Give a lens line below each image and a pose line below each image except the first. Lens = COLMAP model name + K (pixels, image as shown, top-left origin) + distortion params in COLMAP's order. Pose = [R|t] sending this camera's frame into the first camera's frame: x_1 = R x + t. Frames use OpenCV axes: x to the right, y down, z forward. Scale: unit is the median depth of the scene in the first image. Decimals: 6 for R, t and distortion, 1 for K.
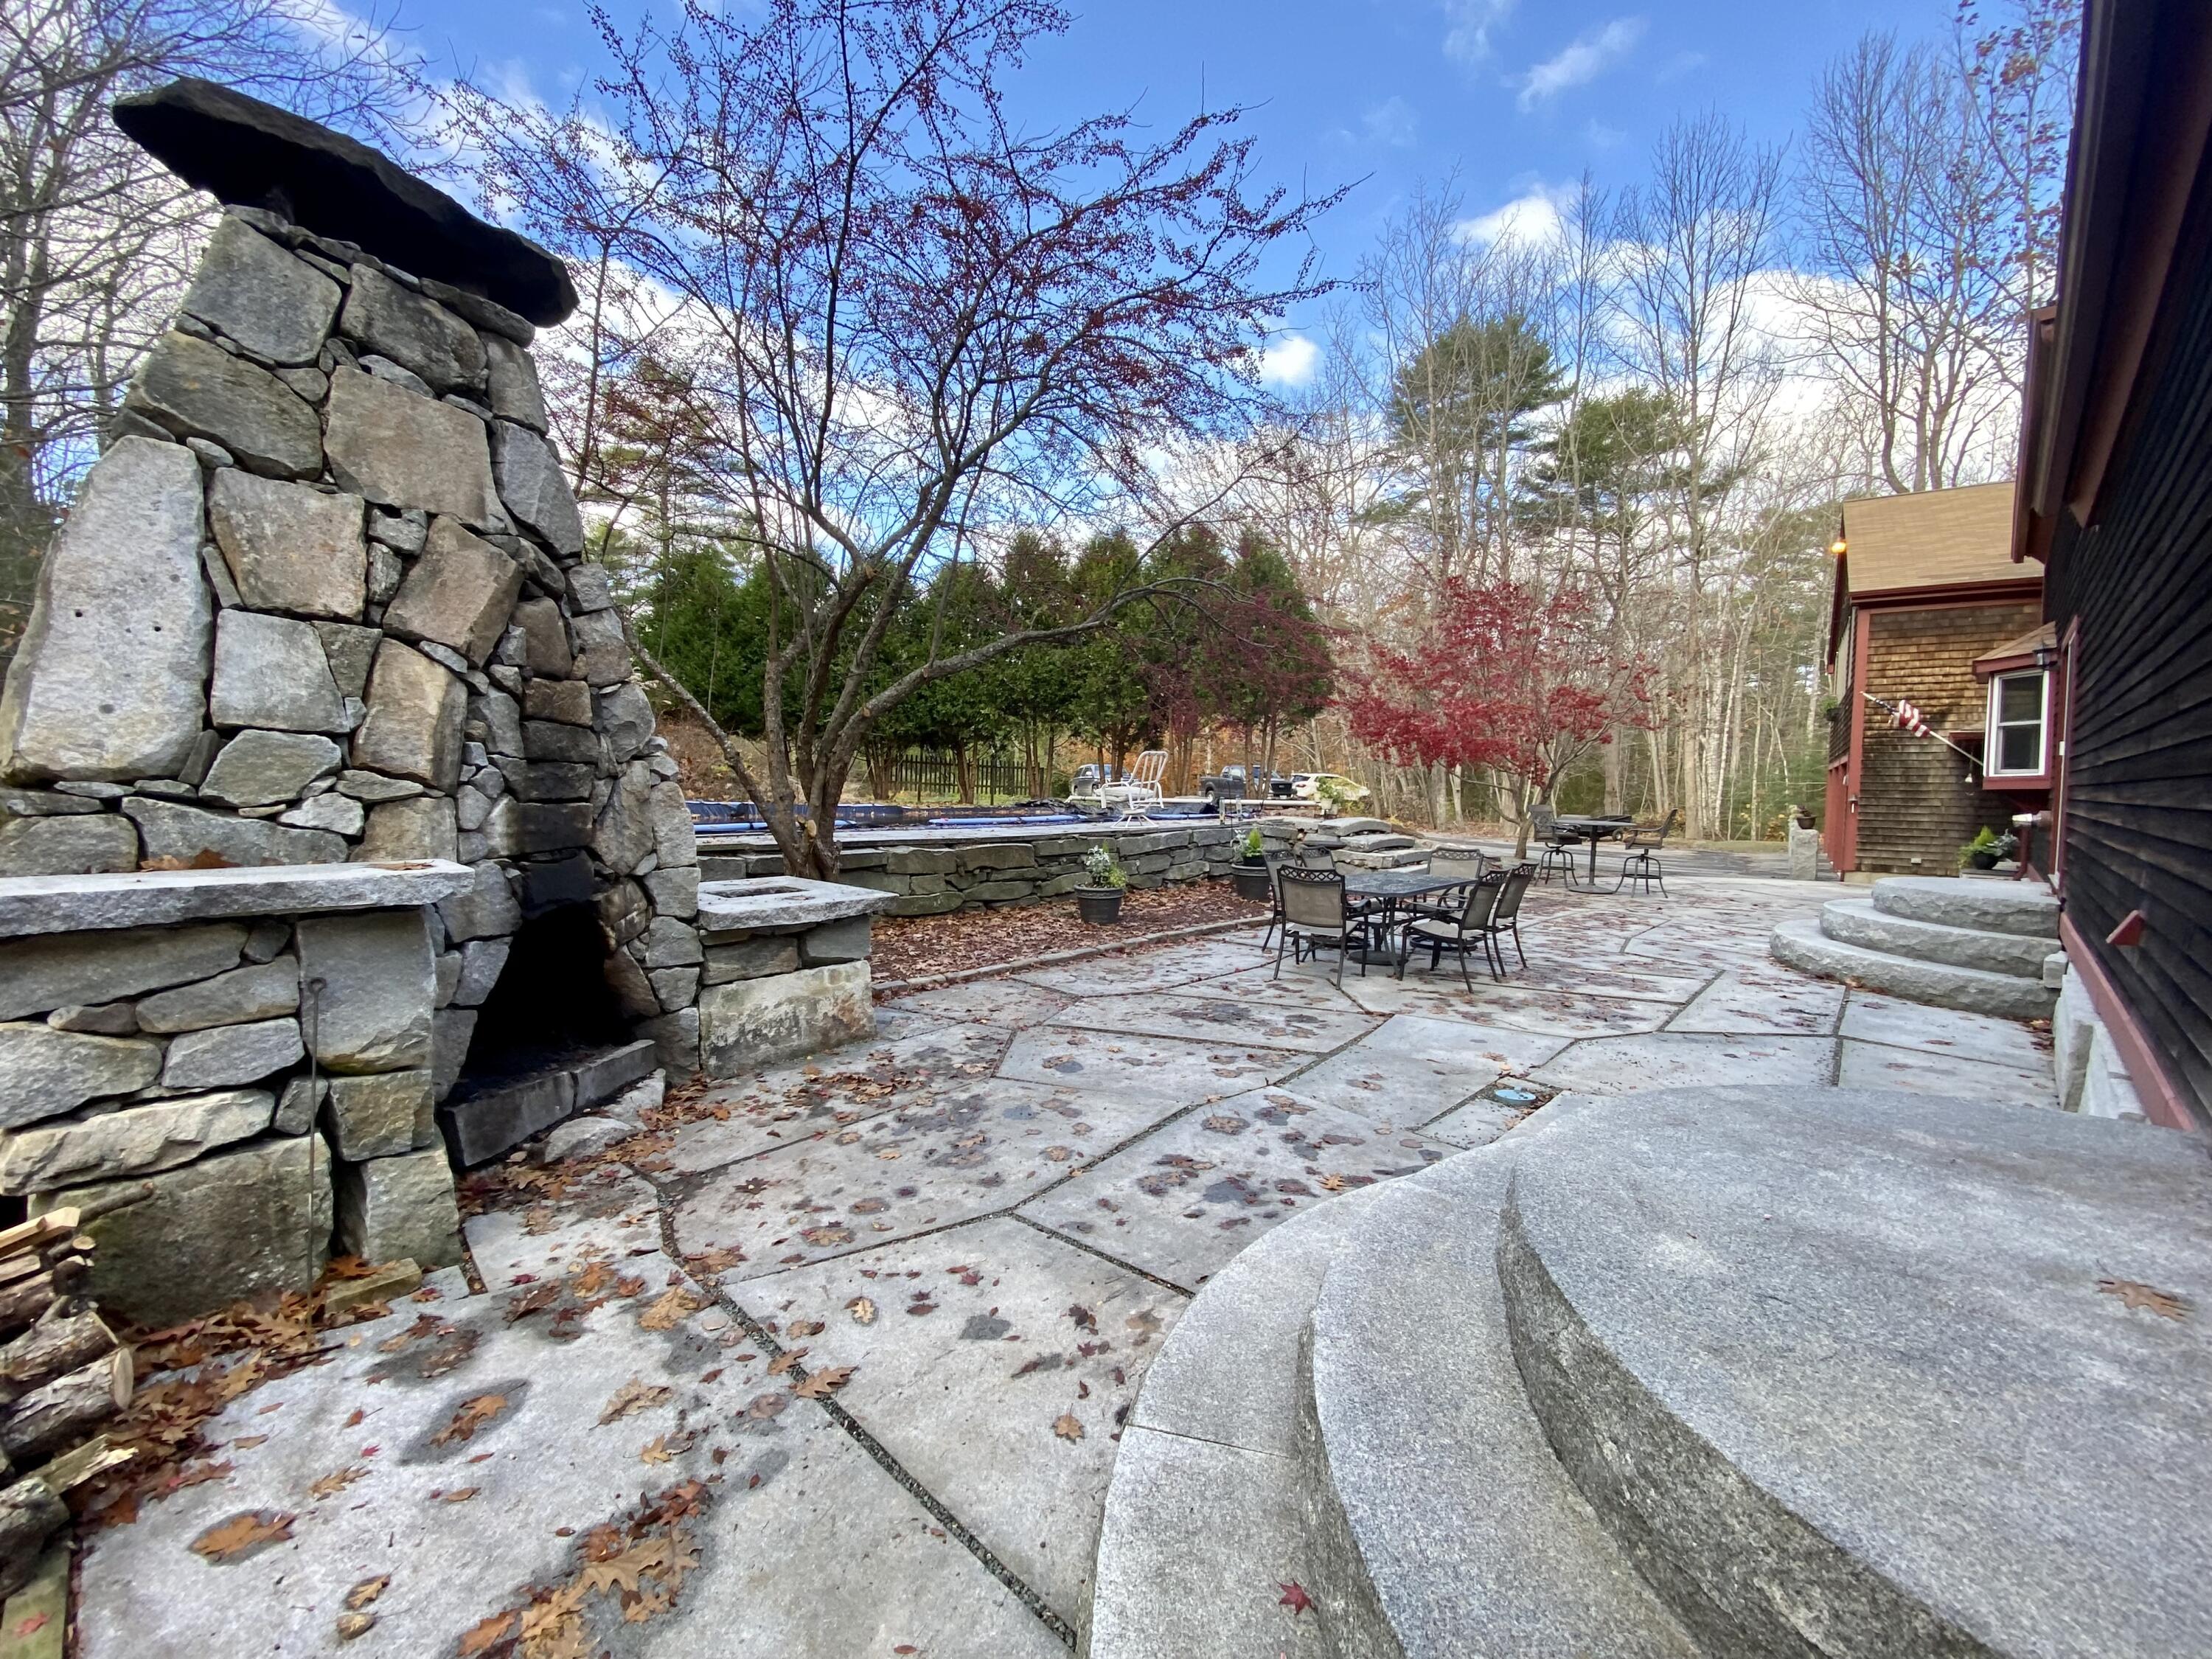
lens RADIAL K [[898.9, 0, 1108.5], [0, 898.9, 826.8], [0, 0, 1]] dist [-0.028865, -0.004181]
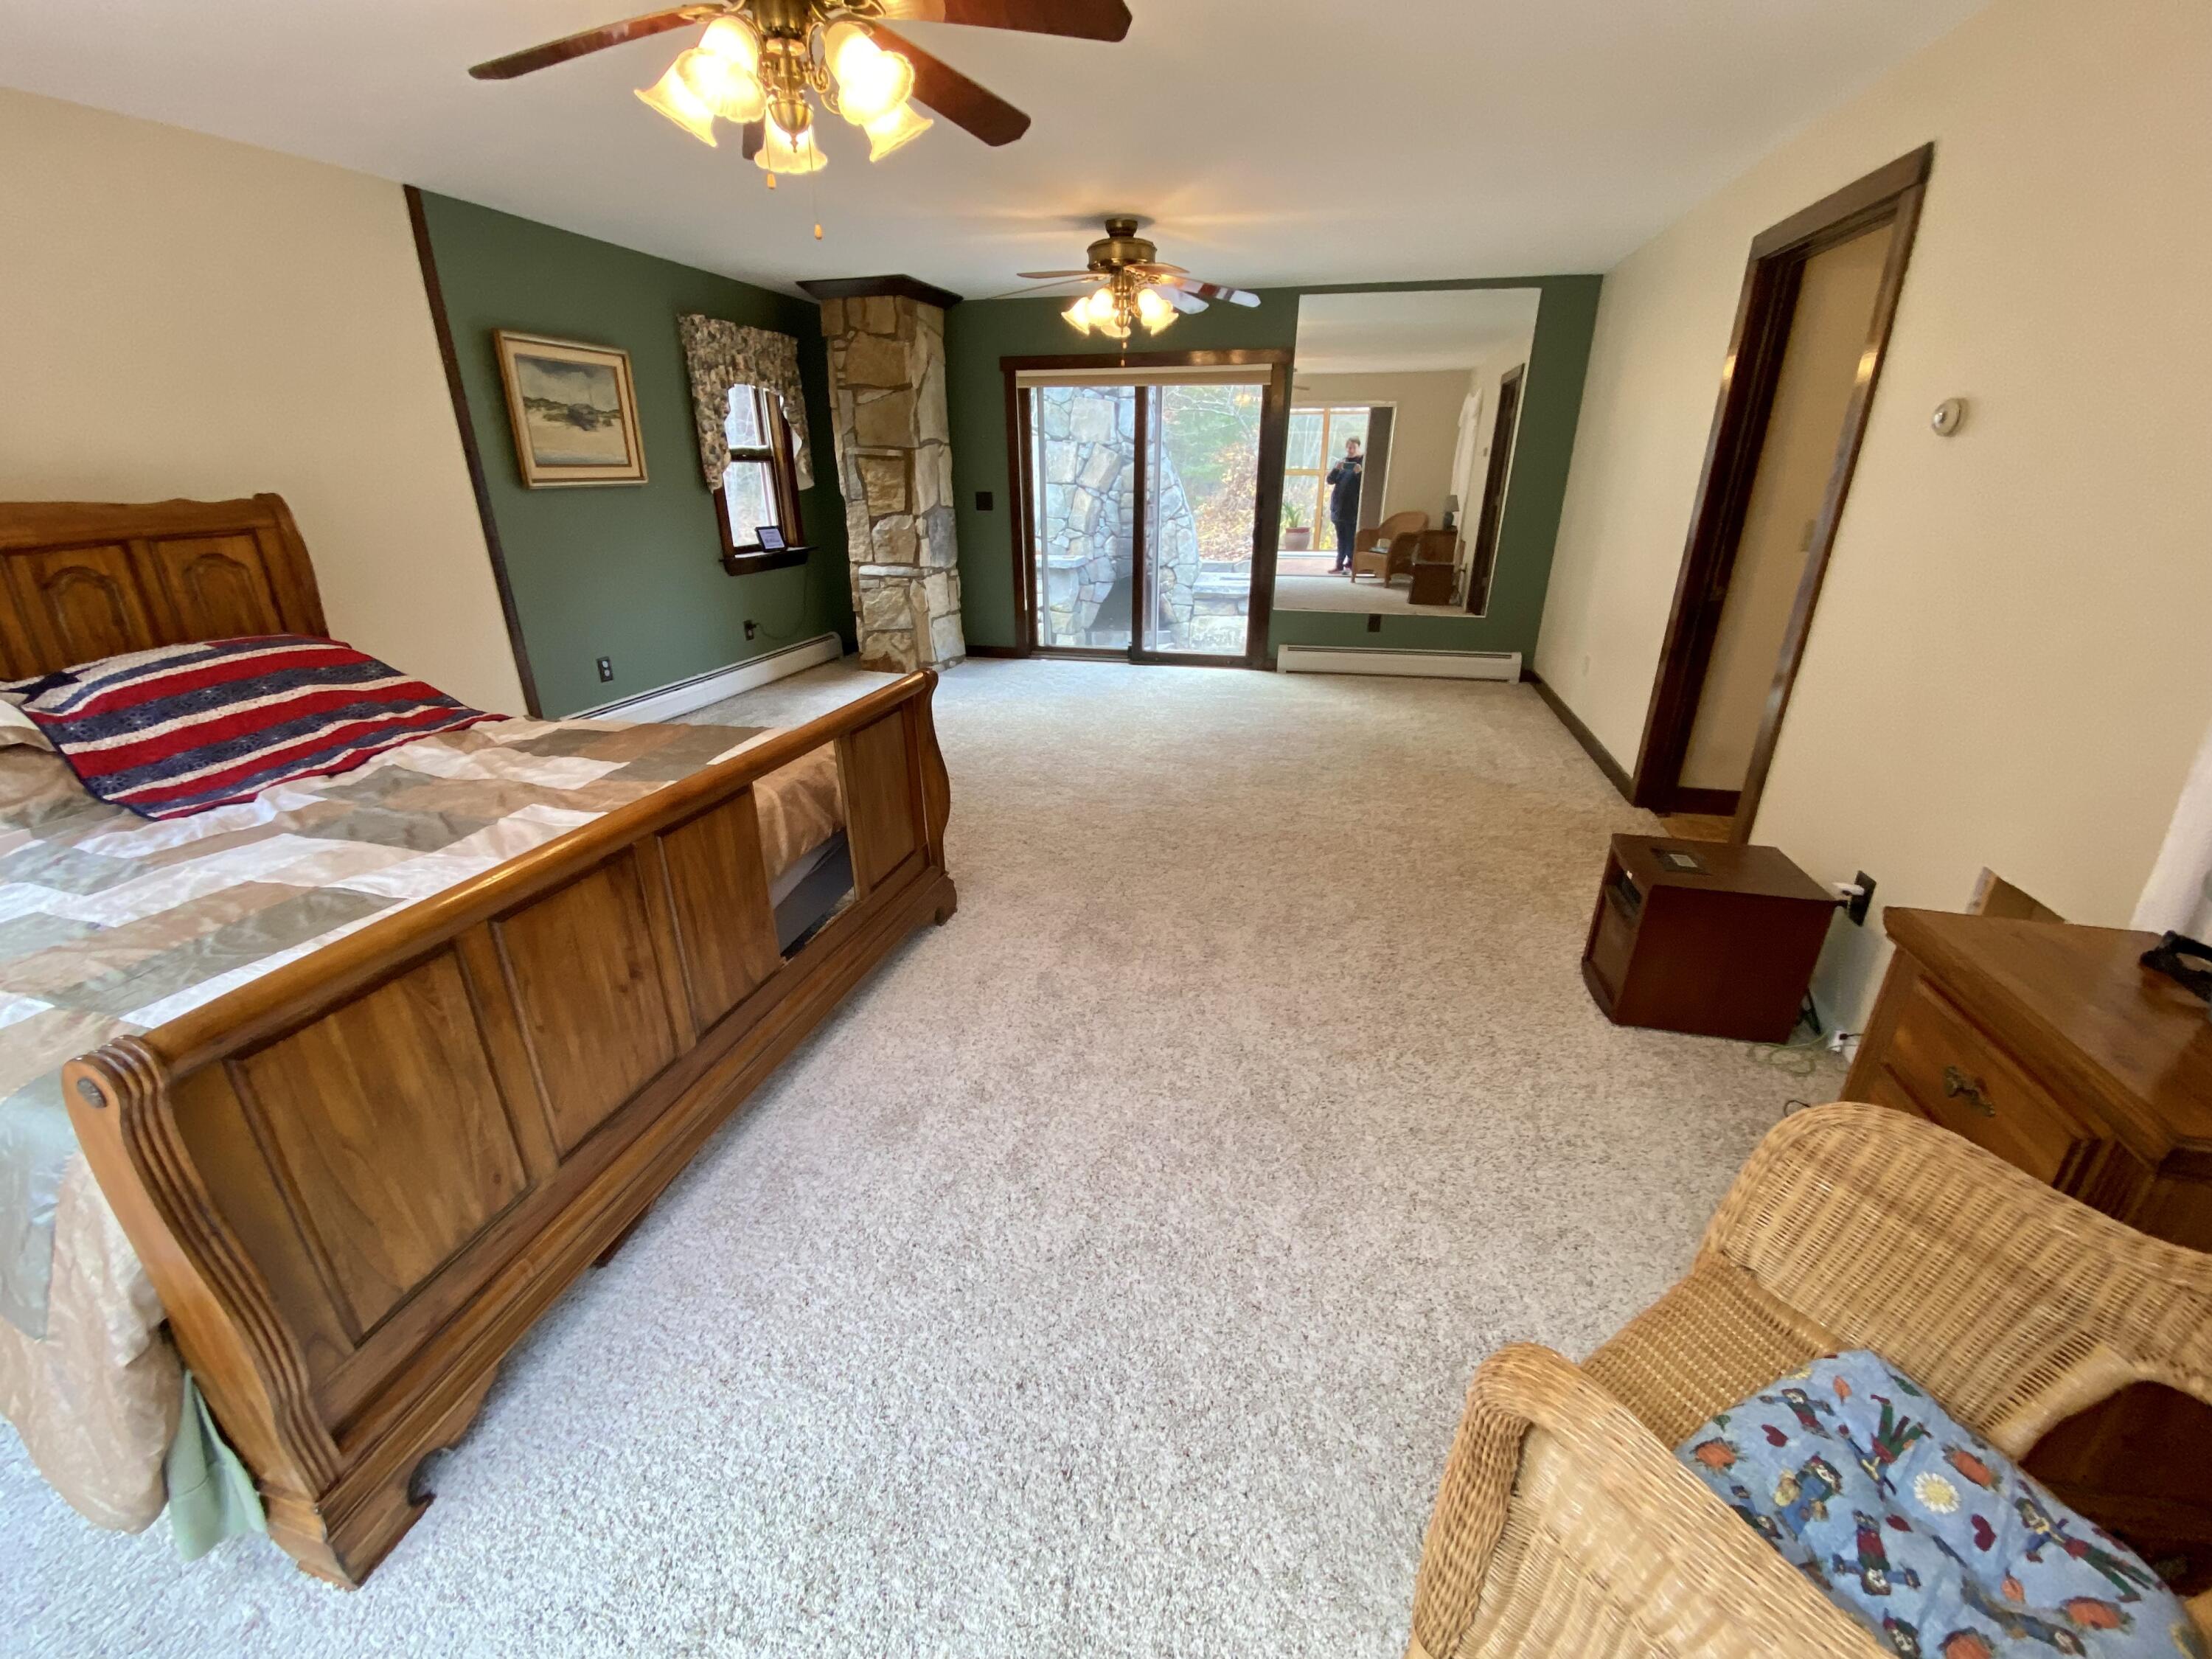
lens RADIAL K [[898.9, 0, 1104.1], [0, 898.9, 828.5], [0, 0, 1]] dist [-0.028865, -0.004181]
pose [[0.507788, 0.316160, -0.801370, 2.323396], [-0.041931, 0.938191, 0.343569, -0.162482], [0.860461, -0.140858, 0.489659, -0.769033]]
